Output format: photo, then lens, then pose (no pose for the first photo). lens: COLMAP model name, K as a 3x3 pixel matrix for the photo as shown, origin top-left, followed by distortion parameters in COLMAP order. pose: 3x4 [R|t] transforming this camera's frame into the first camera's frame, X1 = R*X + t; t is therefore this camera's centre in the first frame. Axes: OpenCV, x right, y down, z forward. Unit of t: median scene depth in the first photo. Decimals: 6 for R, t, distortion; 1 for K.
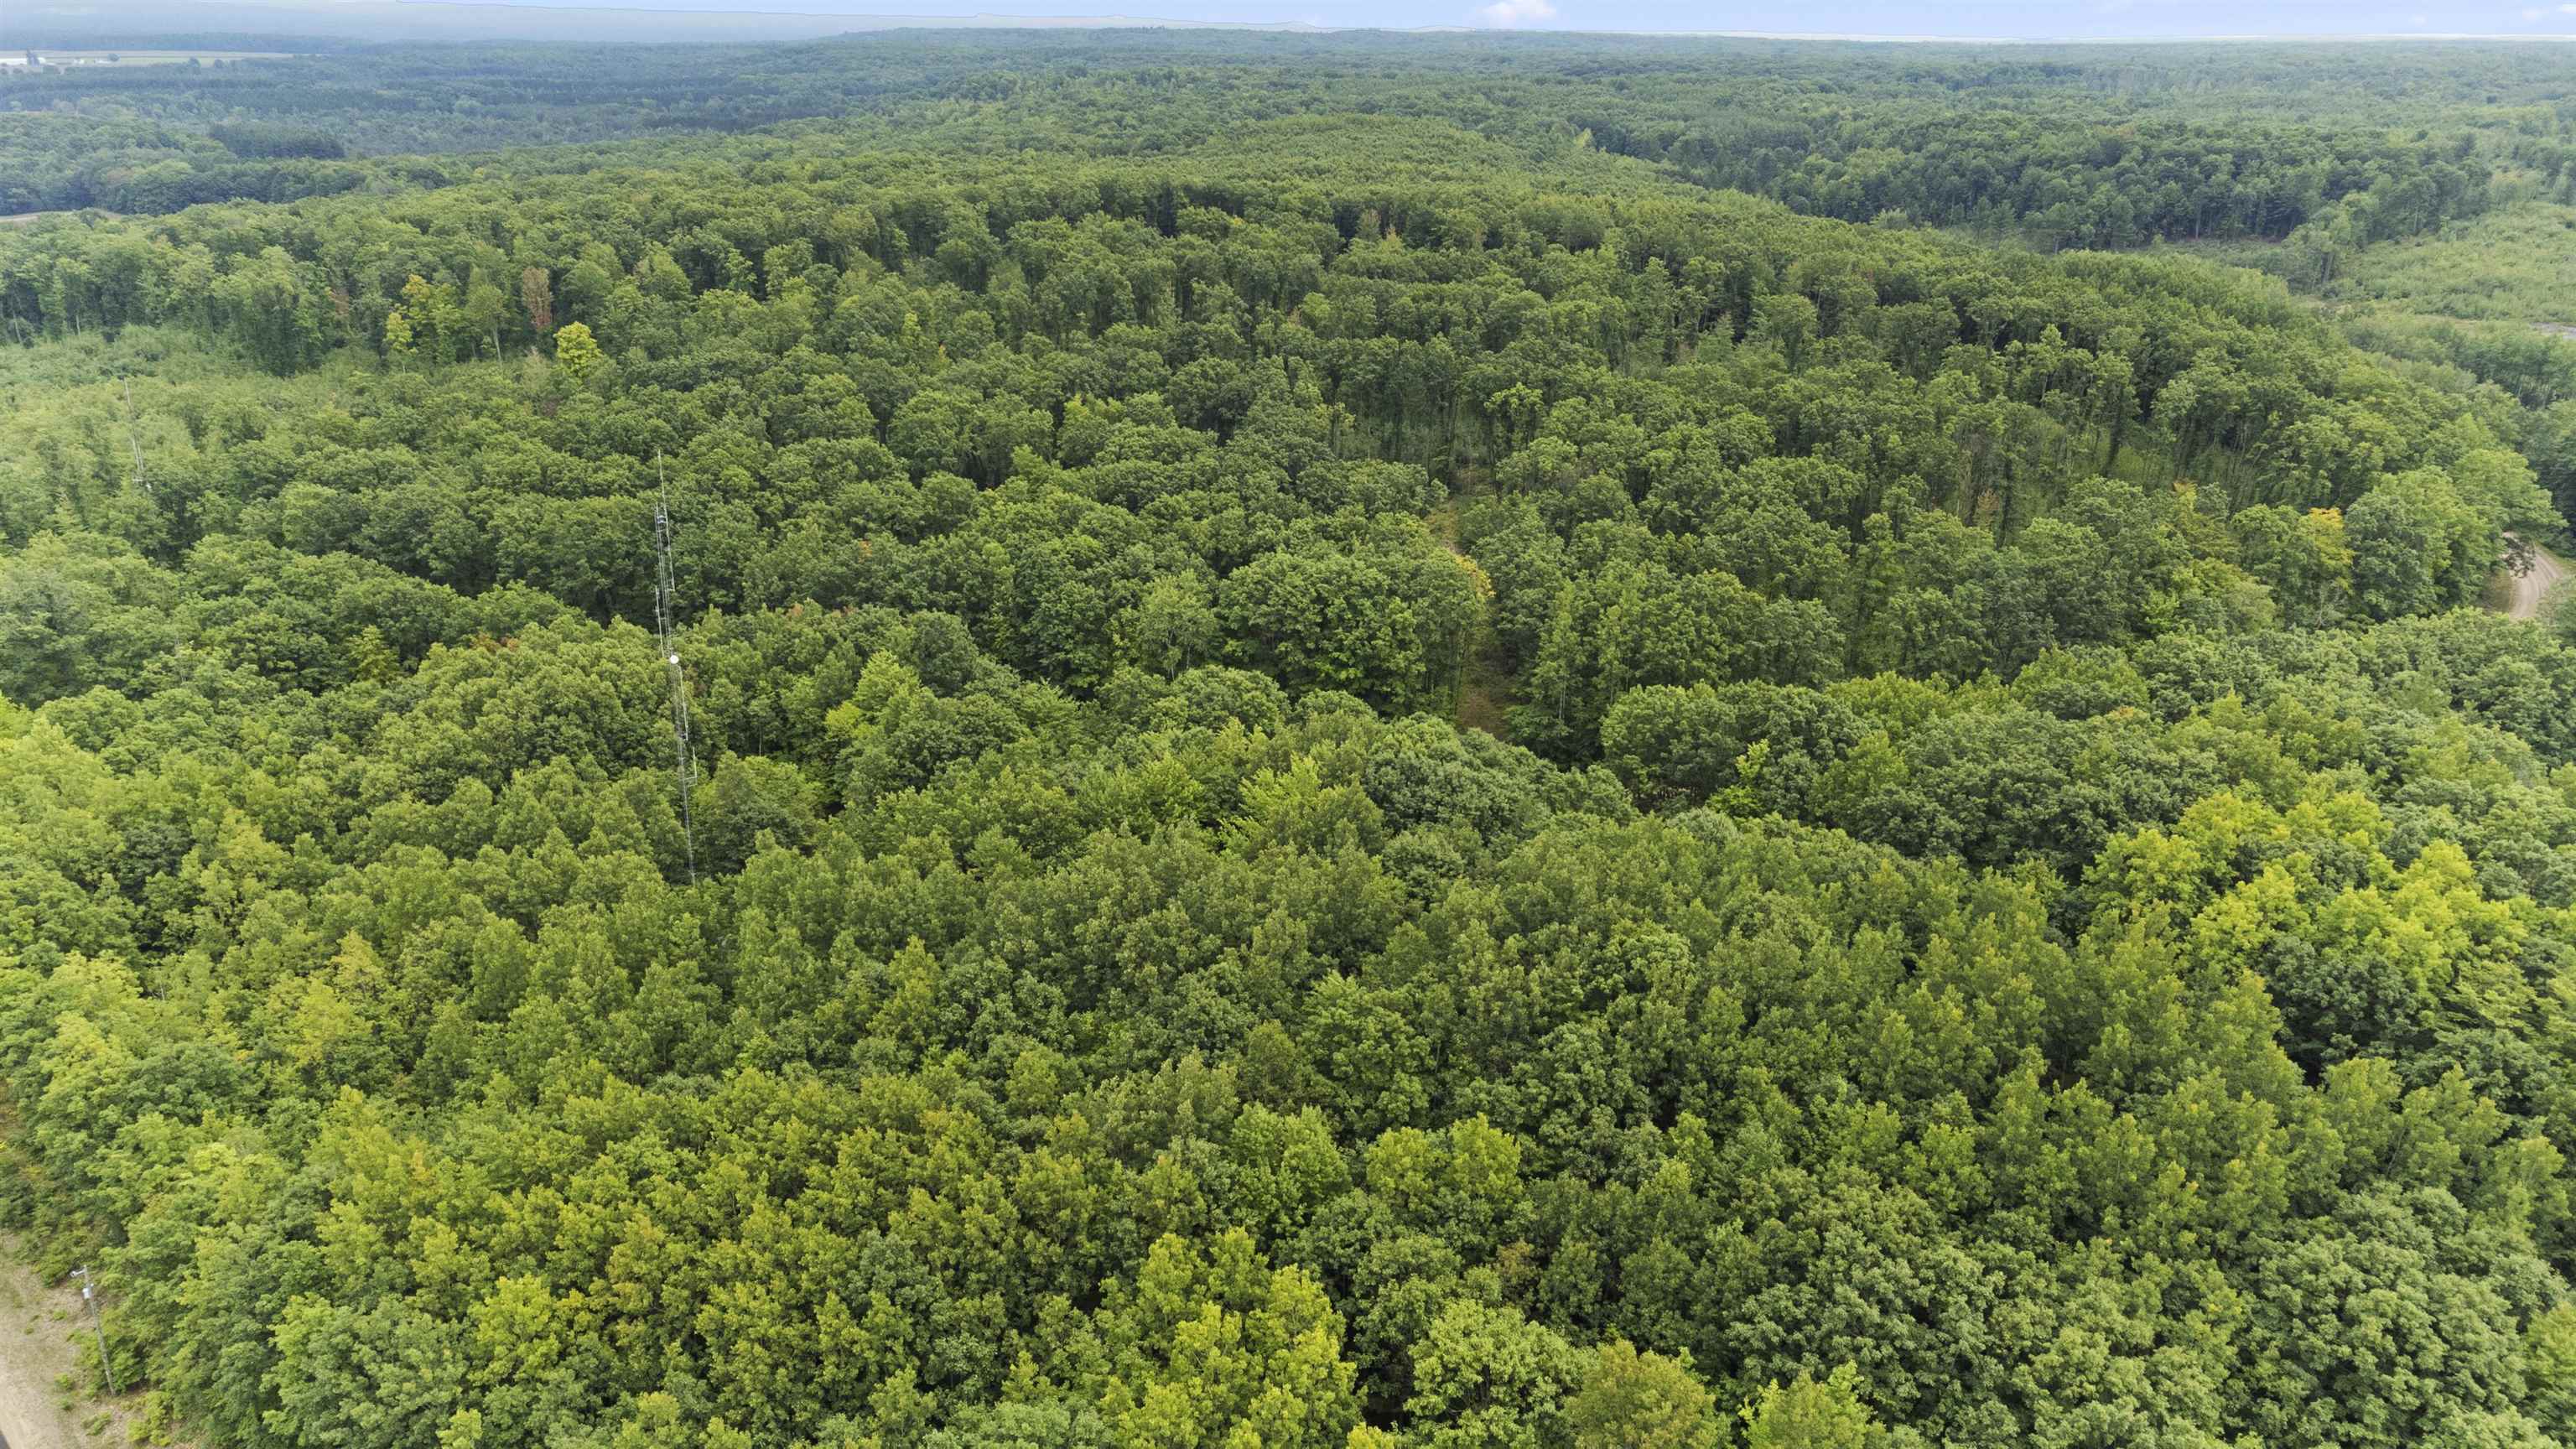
lens RADIAL K [[1939.6, 0, 1288.0], [0, 1939.6, 724.5], [0, 0, 1]] dist [0.045729, 0.065855]
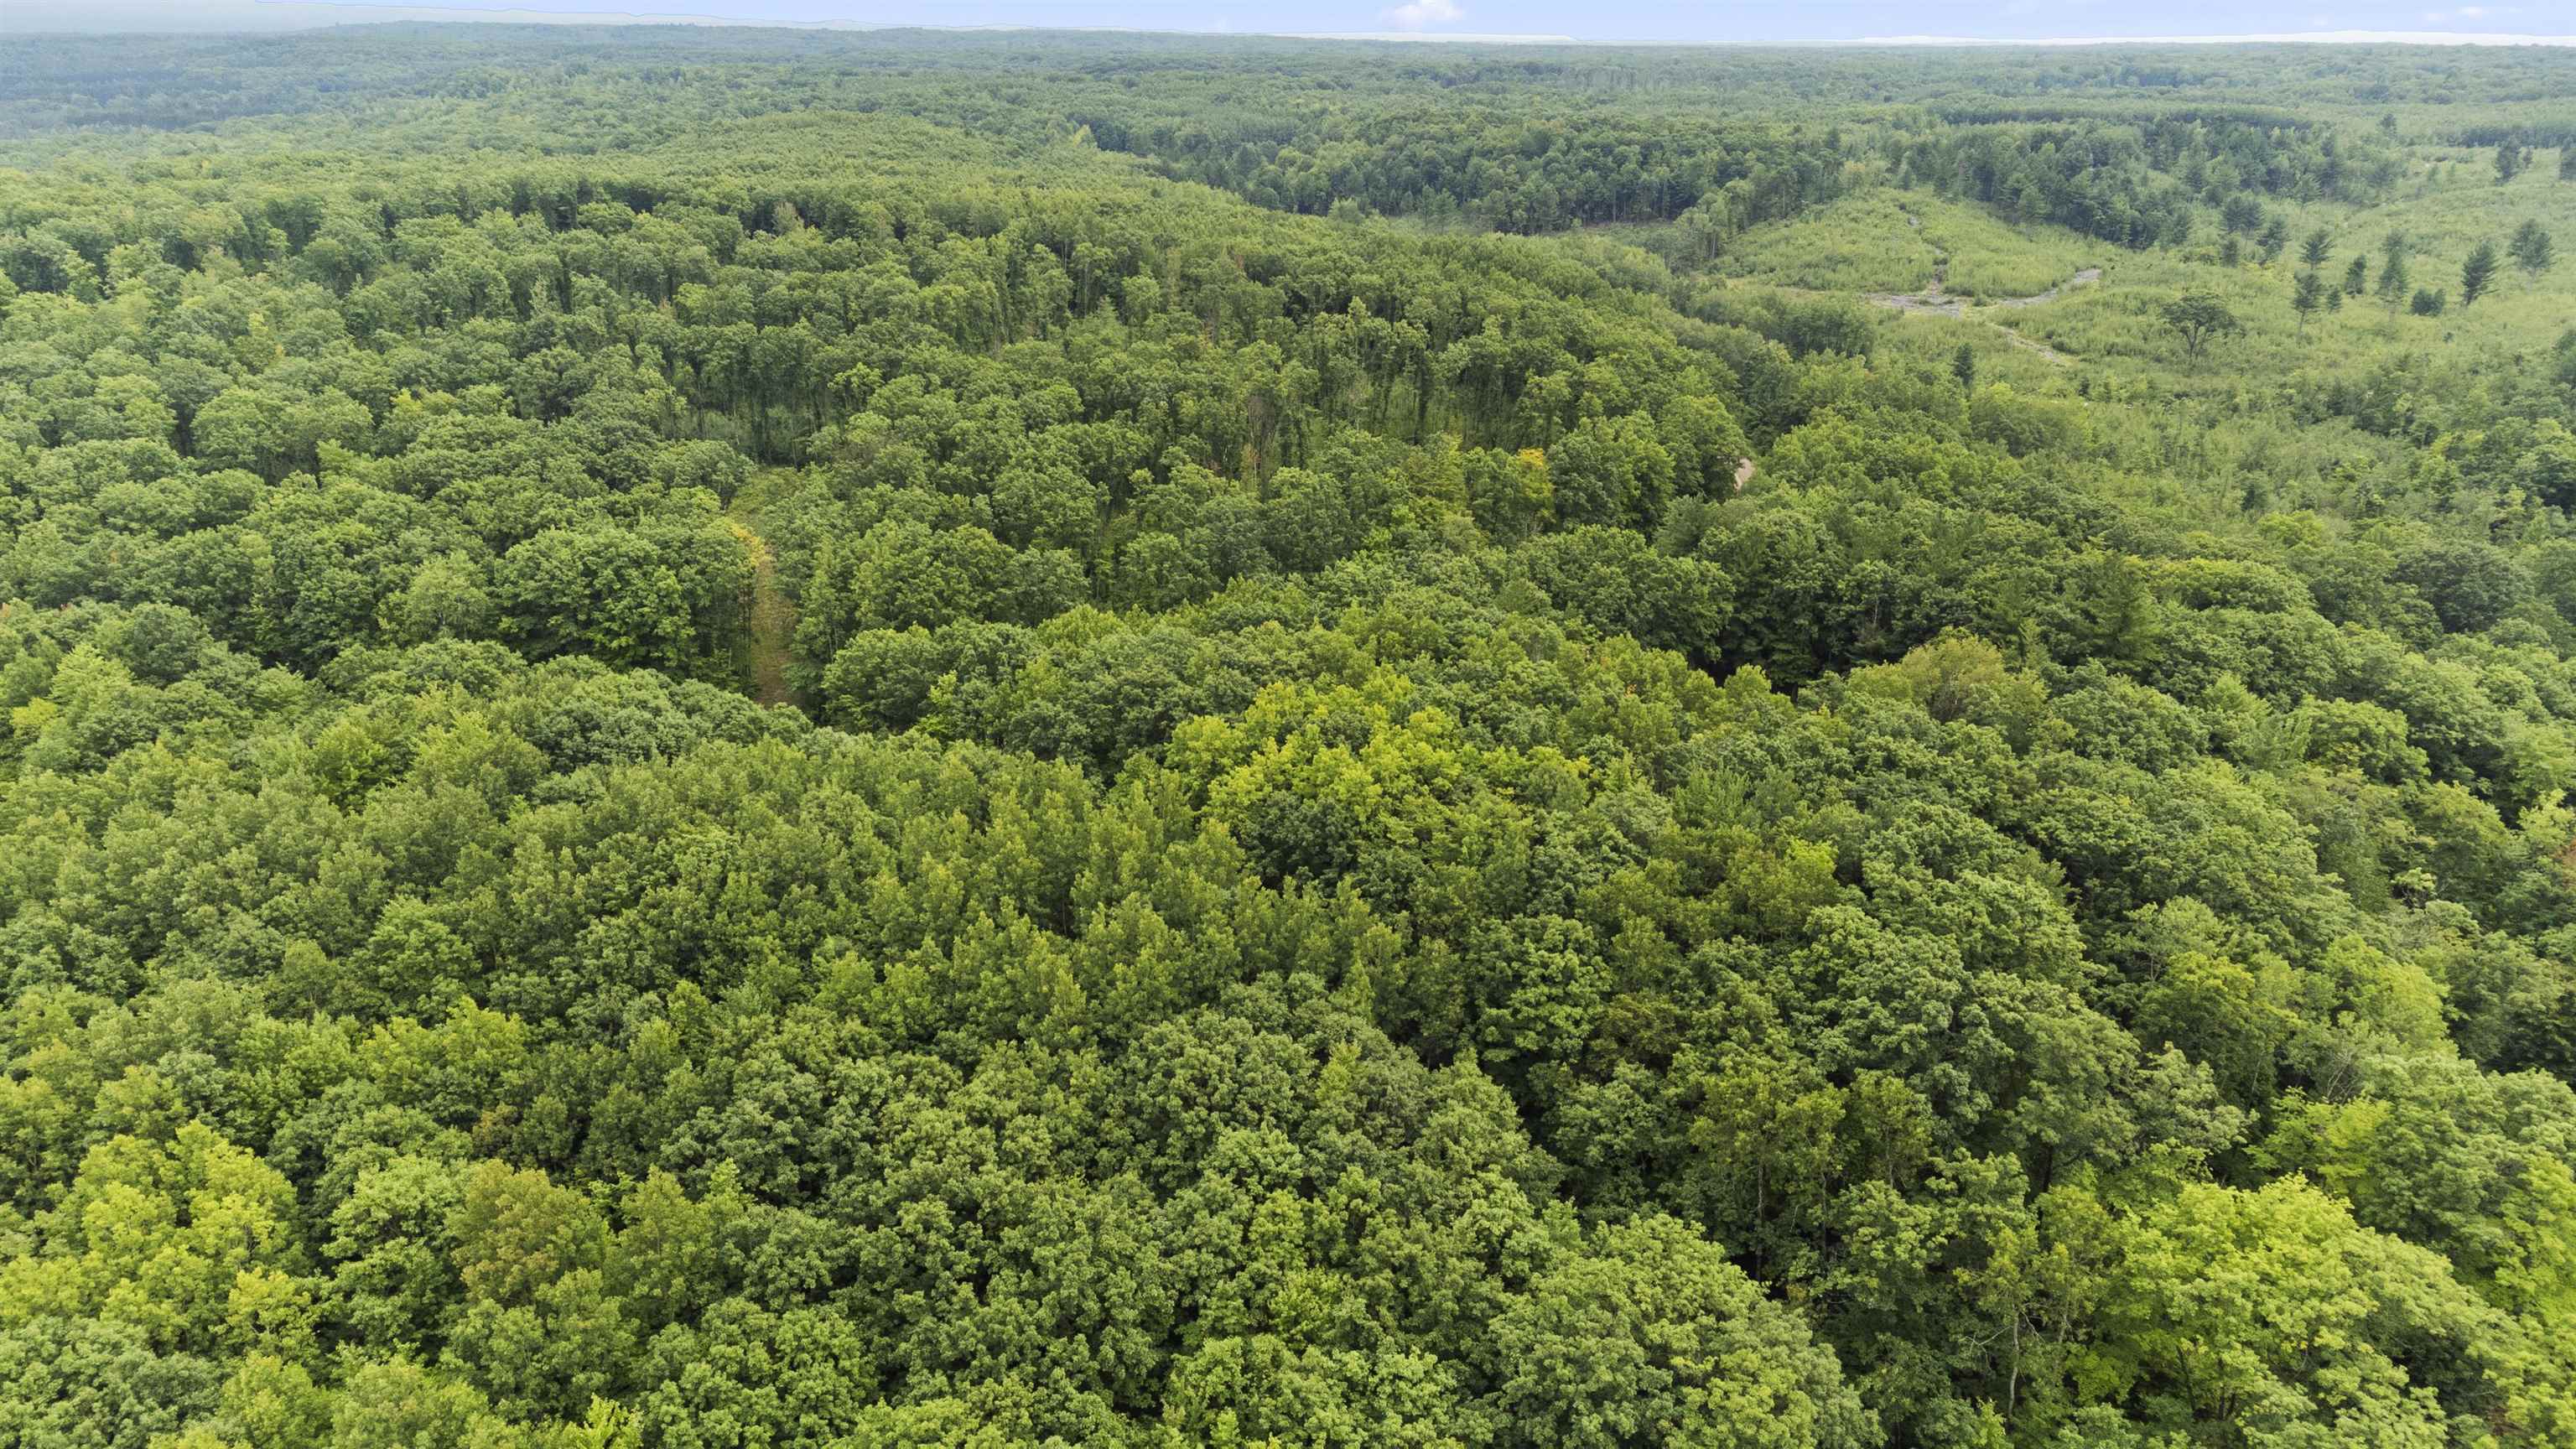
lens RADIAL K [[1939.6, 0, 1288.0], [0, 1939.6, 724.5], [0, 0, 1]] dist [0.045729, 0.065855]
pose [[0.980124, -0.071913, 0.184895, 0.151748], [0.071817, 0.997392, 0.007227, 0.029616], [-0.184932, 0.006195, 0.982732, -0.077773]]
